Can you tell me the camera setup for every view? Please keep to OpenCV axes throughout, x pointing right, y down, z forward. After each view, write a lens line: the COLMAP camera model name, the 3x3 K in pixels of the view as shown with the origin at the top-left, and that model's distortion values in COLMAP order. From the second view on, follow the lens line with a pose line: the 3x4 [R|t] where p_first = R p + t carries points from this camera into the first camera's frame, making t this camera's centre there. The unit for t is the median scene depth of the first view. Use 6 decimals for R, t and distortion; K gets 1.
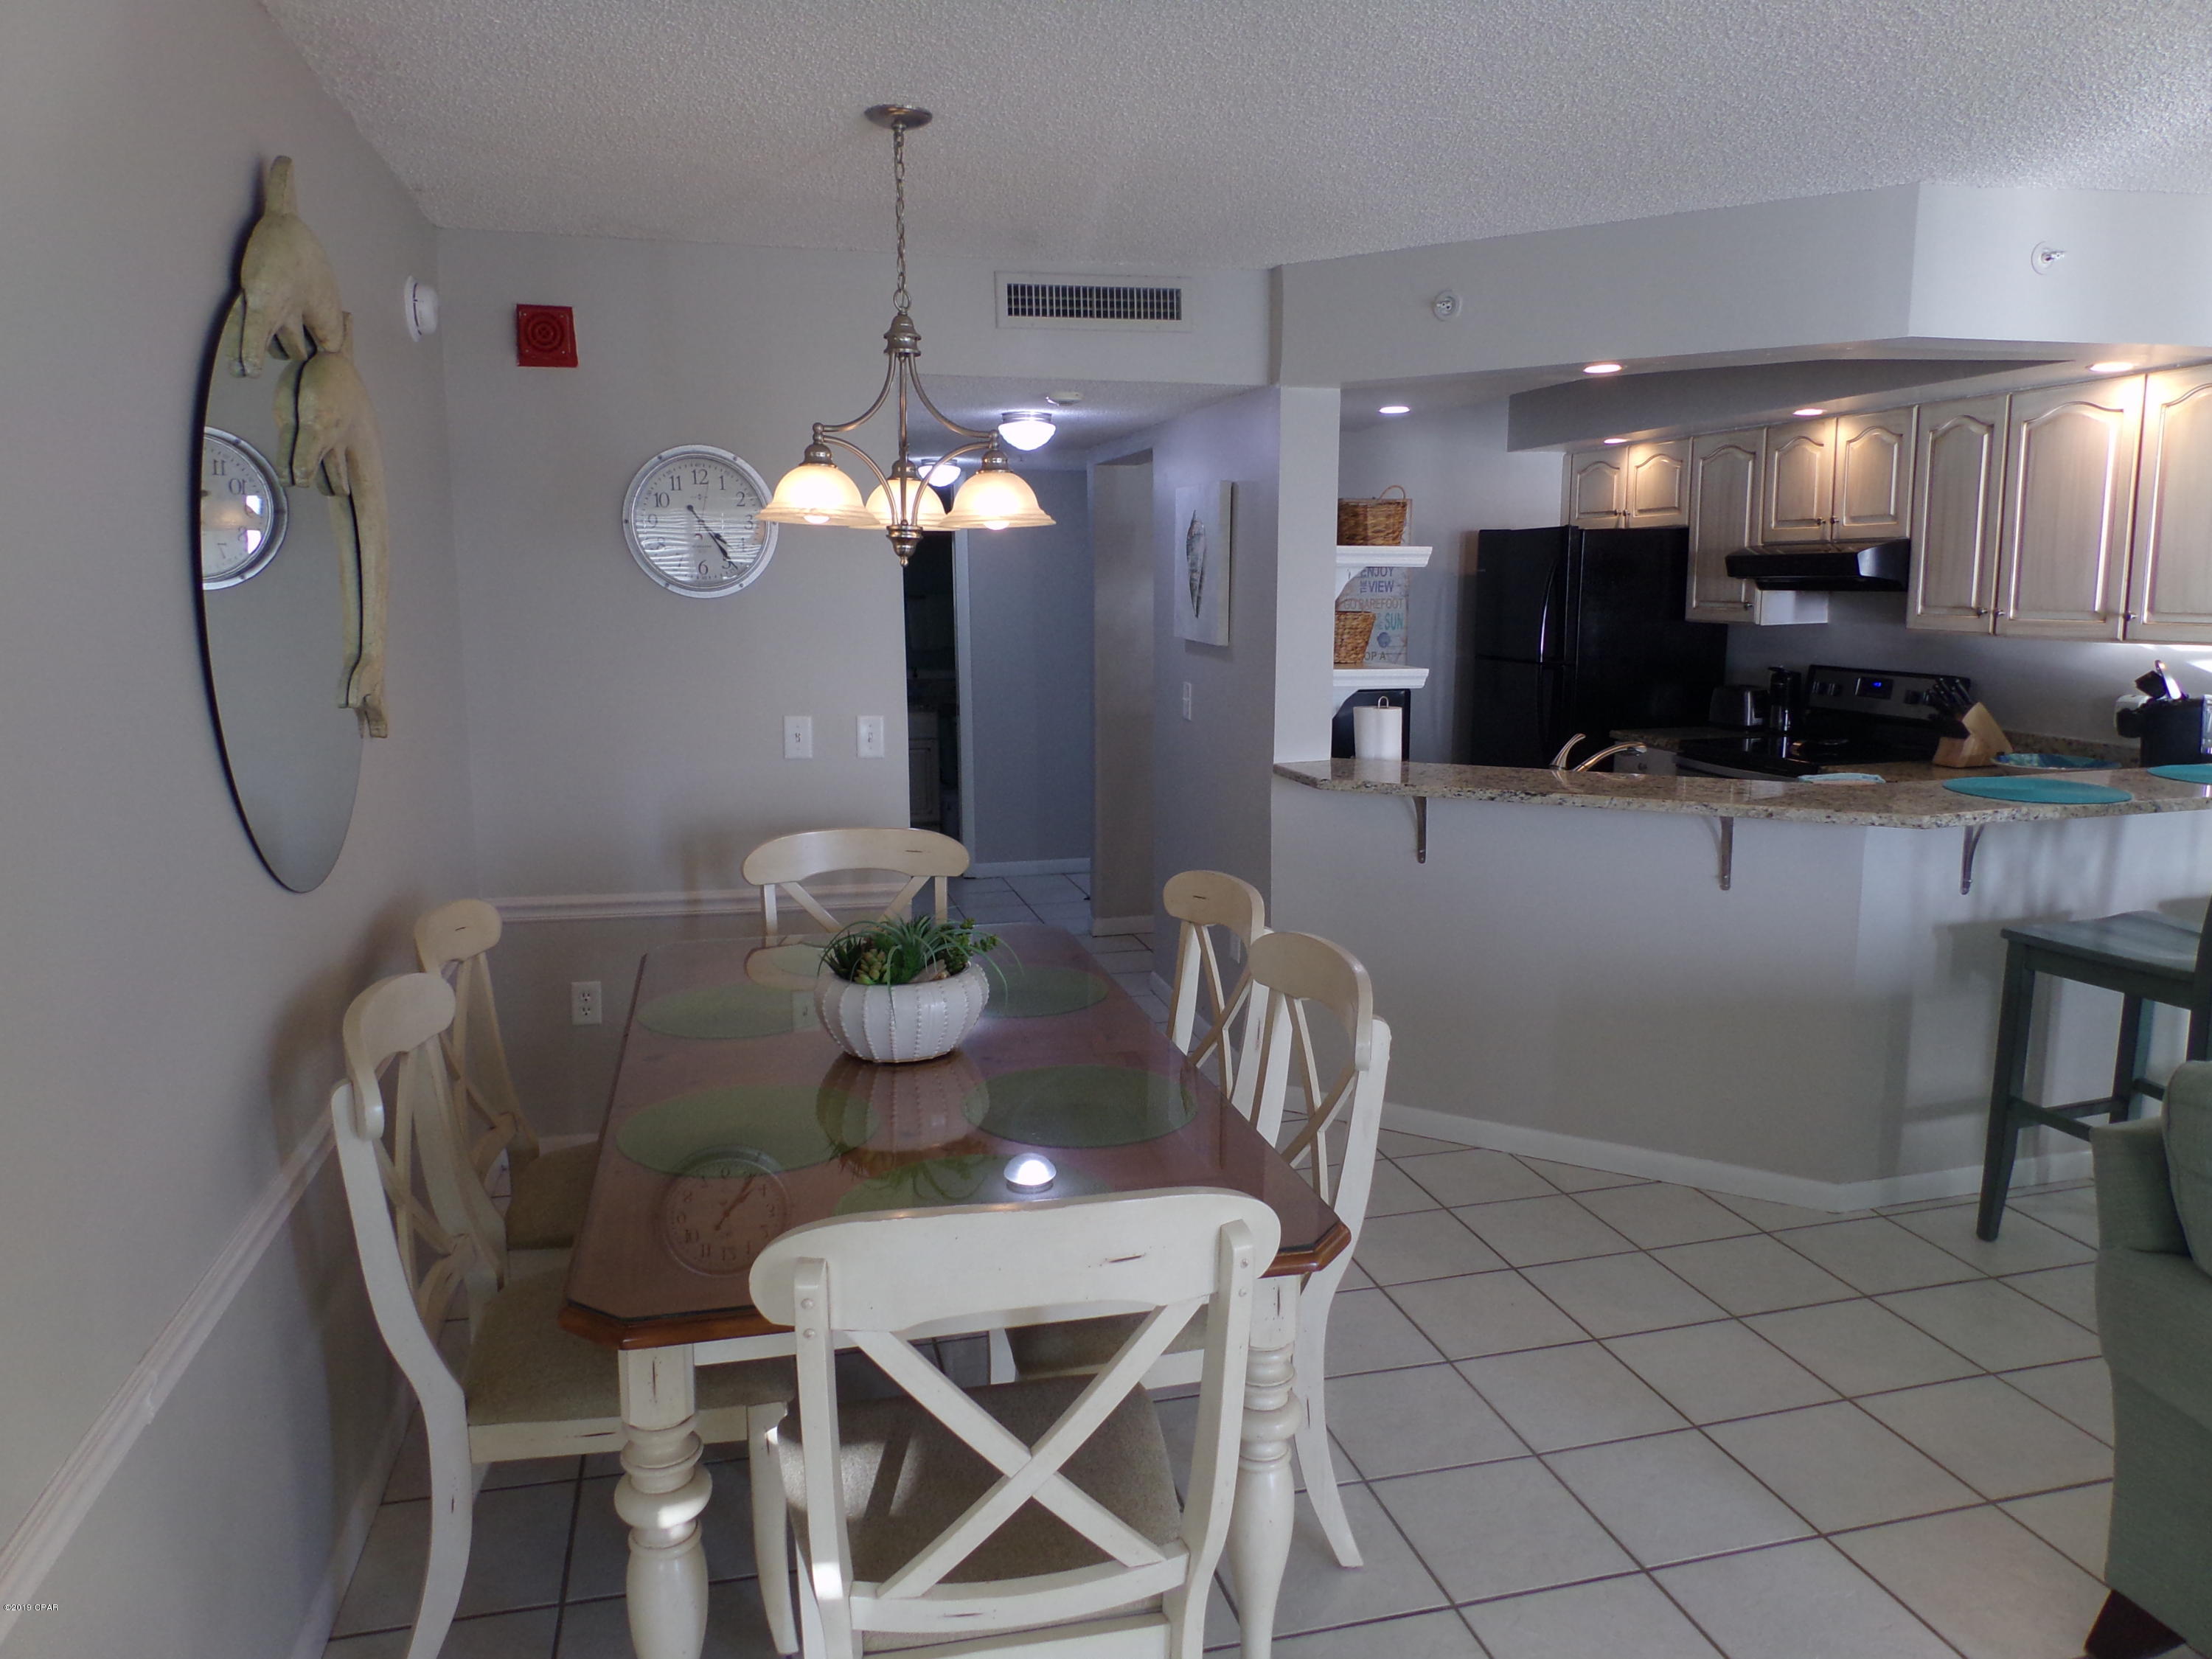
lens RADIAL K [[1498.0, 0, 1105.8], [0, 1498.0, 791.9], [0, 0, 1]] dist [0.016694, -0.027276]
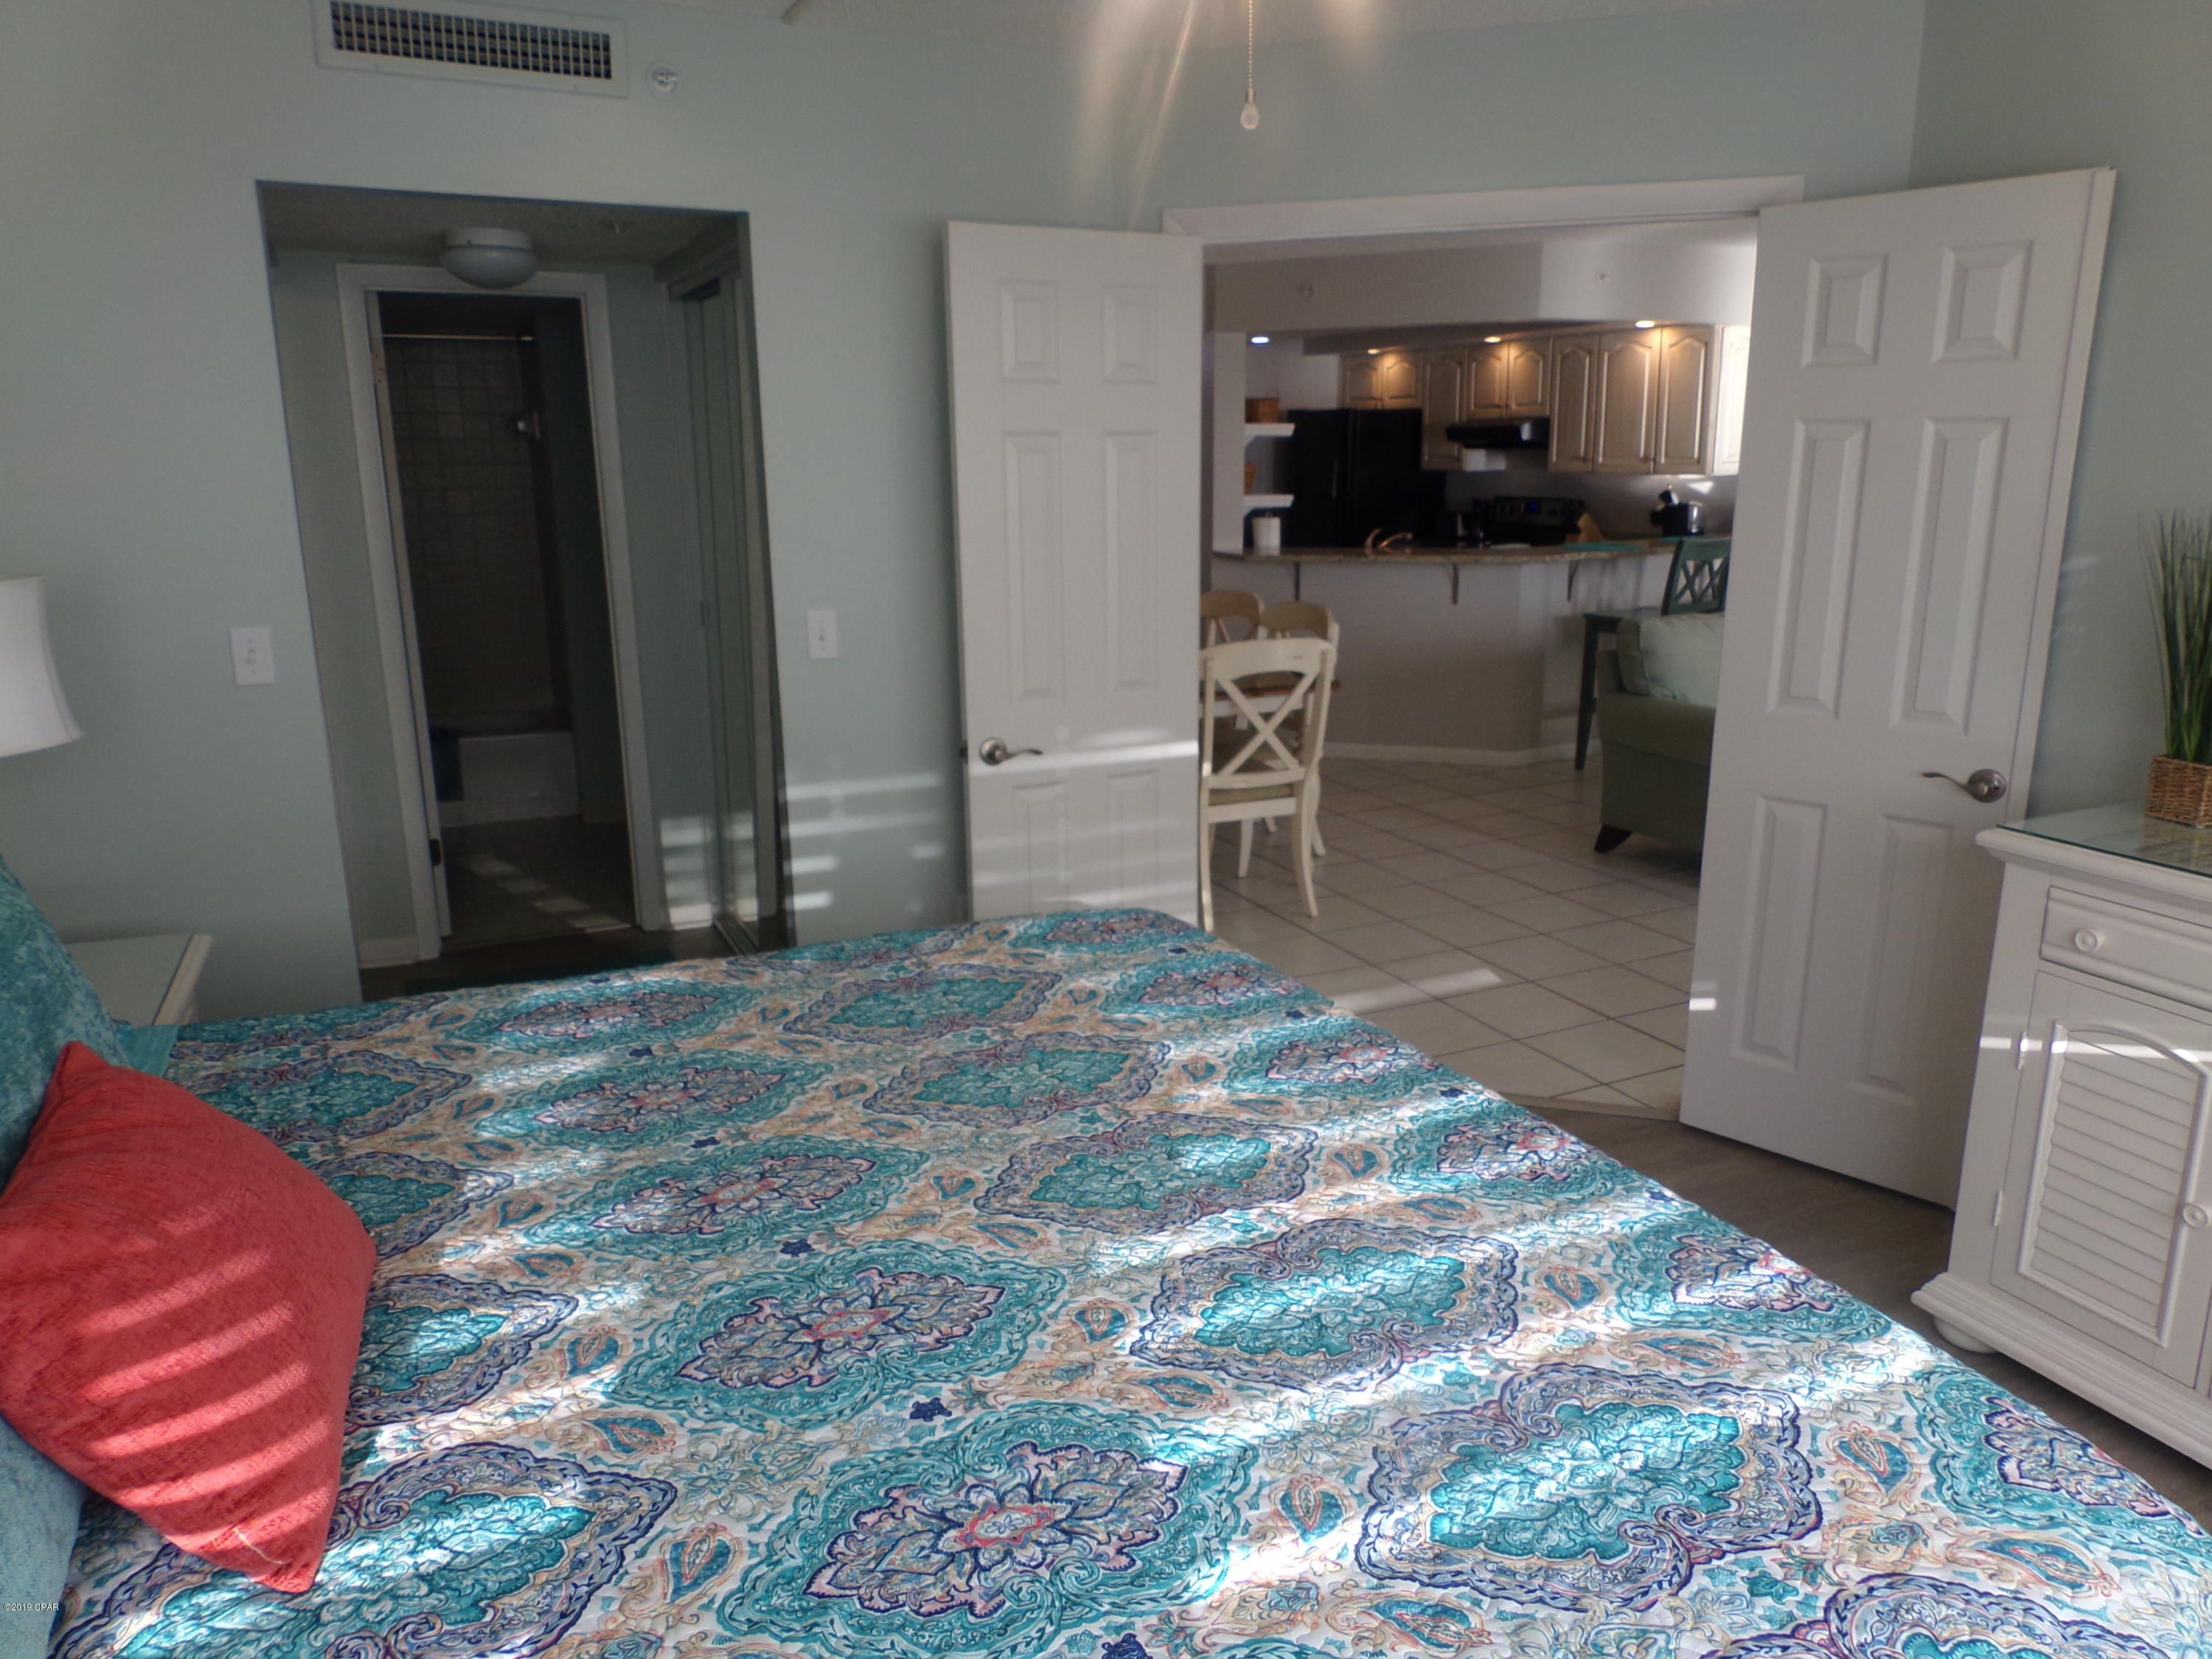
lens RADIAL K [[1498.0, 0, 1109.6], [0, 1498.0, 800.5], [0, 0, 1]] dist [0.016694, -0.027276]
pose [[0.982000, -0.051571, 0.181707, -0.339485], [0.035038, 0.995045, 0.093049, 0.104972], [-0.185605, -0.085008, 0.978940, -0.724979]]
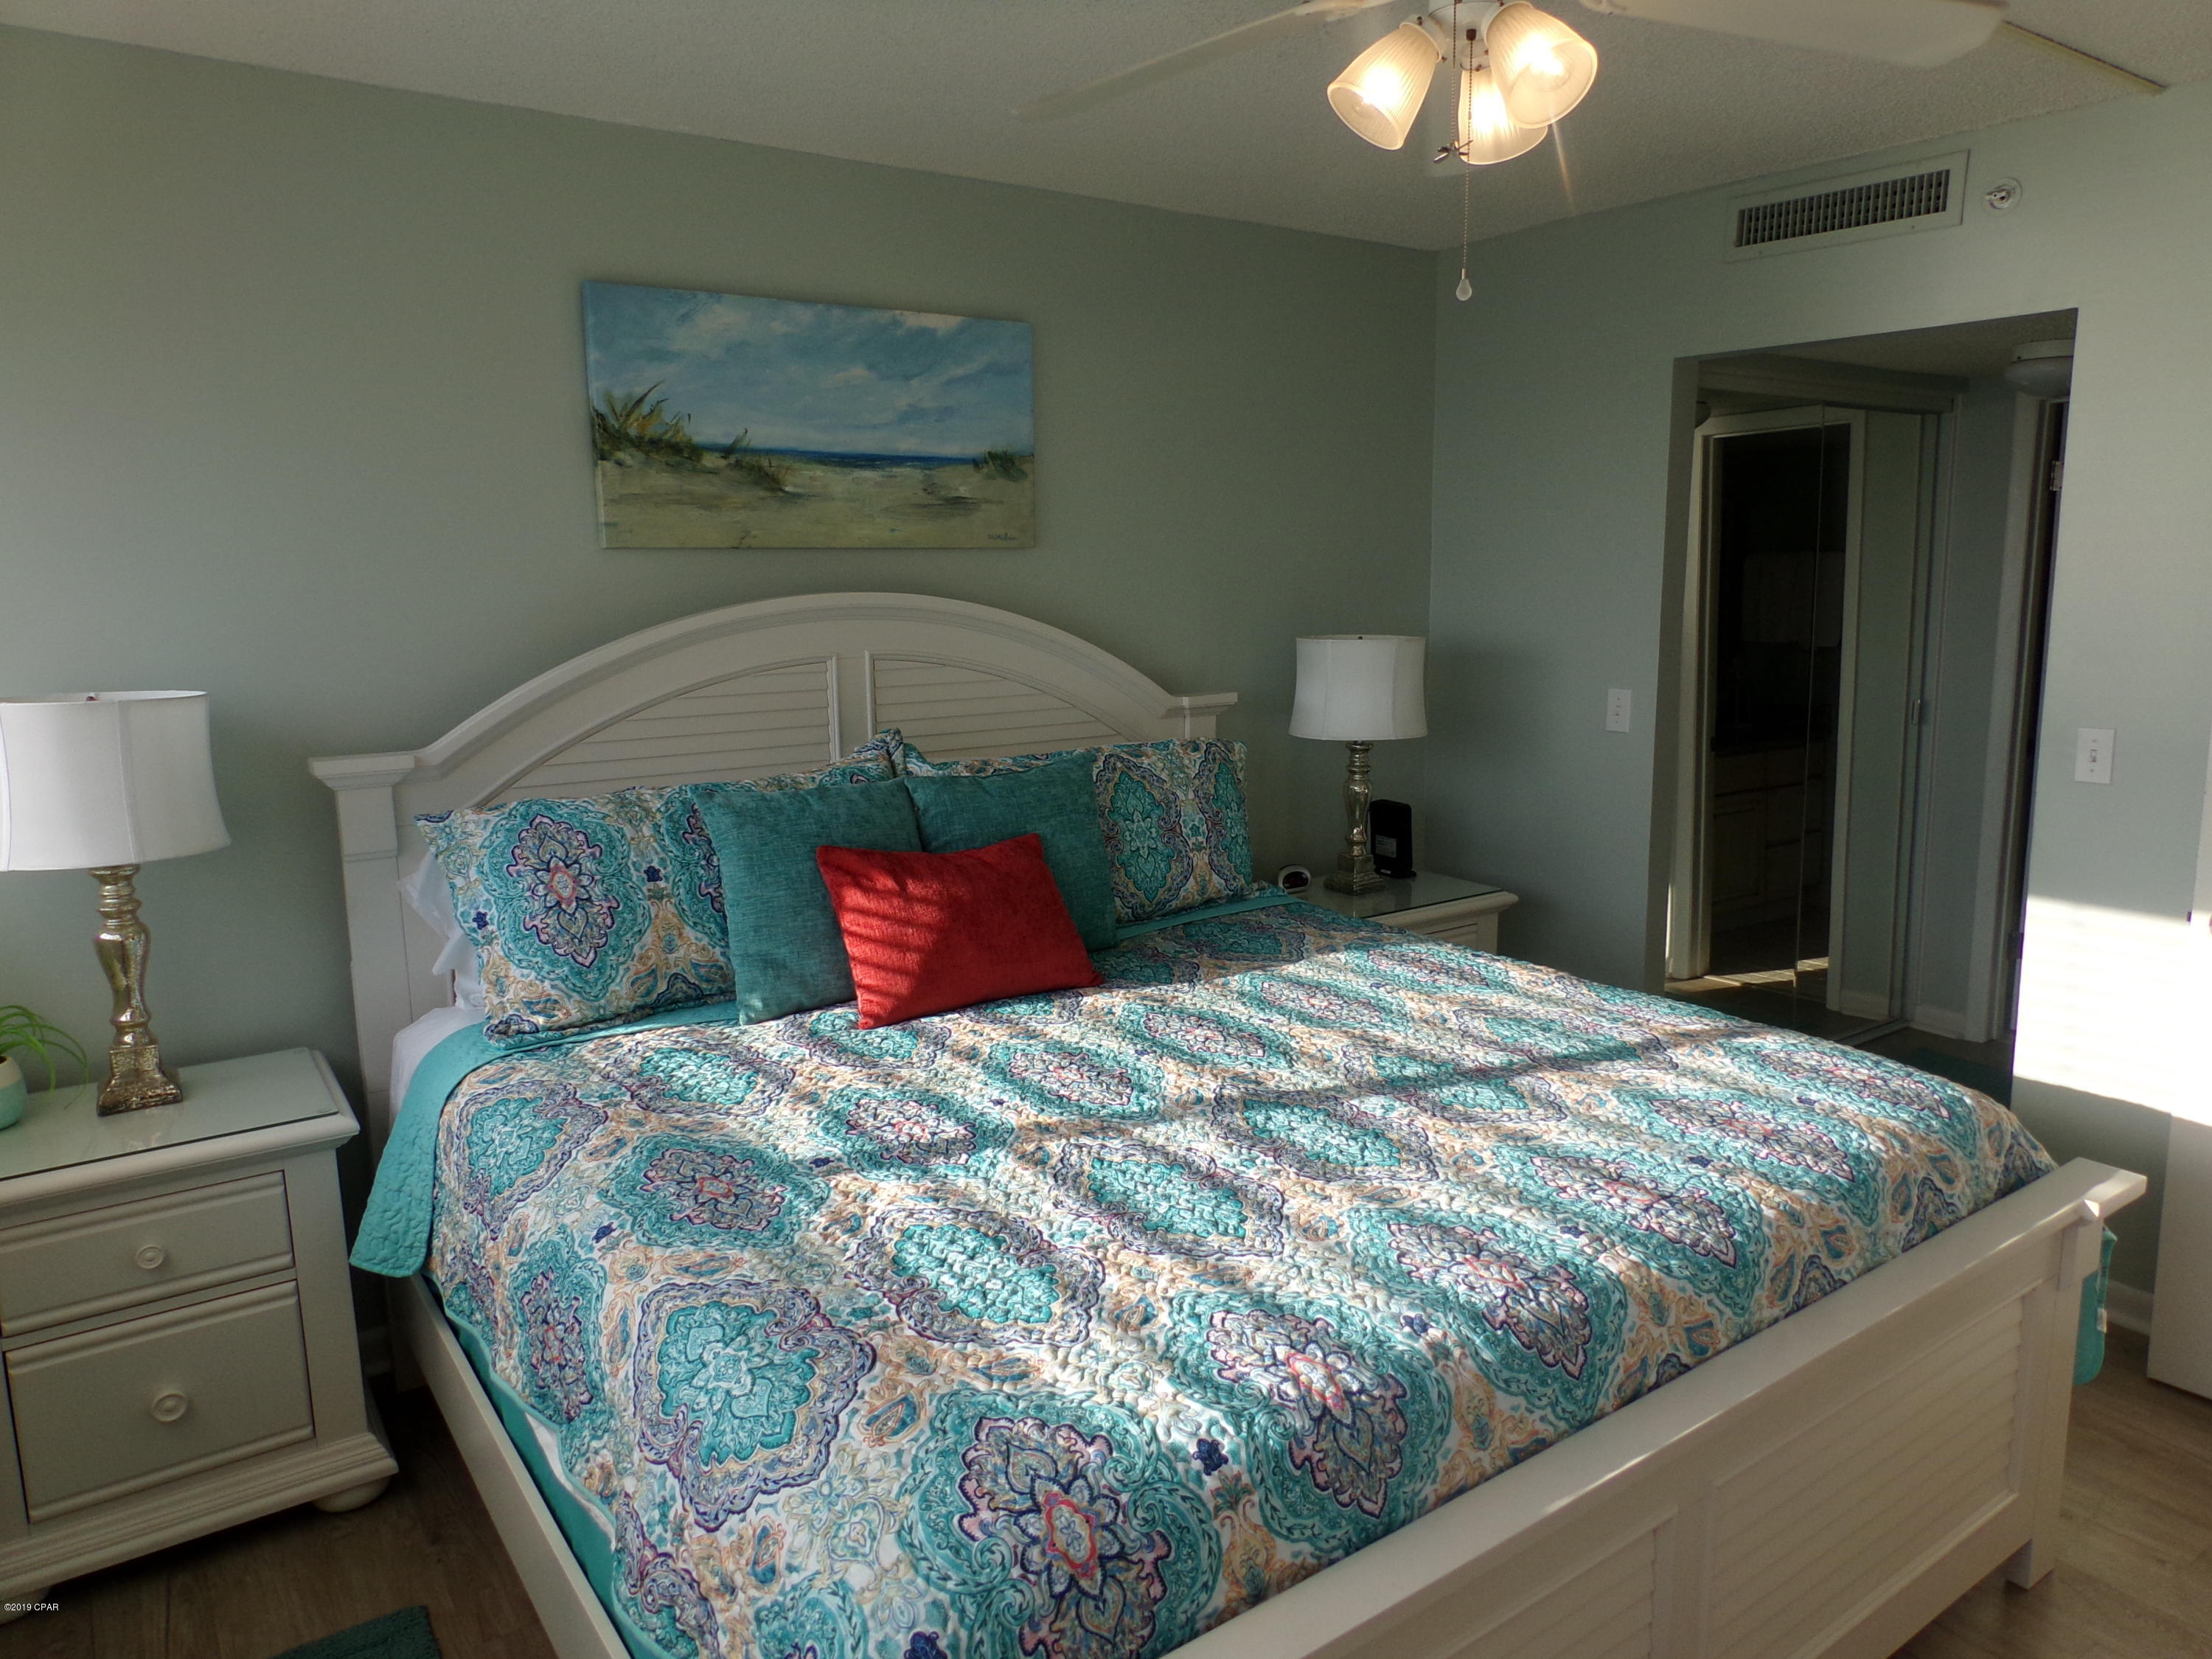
lens RADIAL K [[1498.0, 0, 1126.9], [0, 1498.0, 835.3], [0, 0, 1]] dist [0.016694, -0.027276]
pose [[0.360649, 0.155388, -0.919667, 0.143346], [-0.114973, 0.985911, 0.121494, 0.088803], [0.925588, 0.061920, 0.373433, -0.604988]]
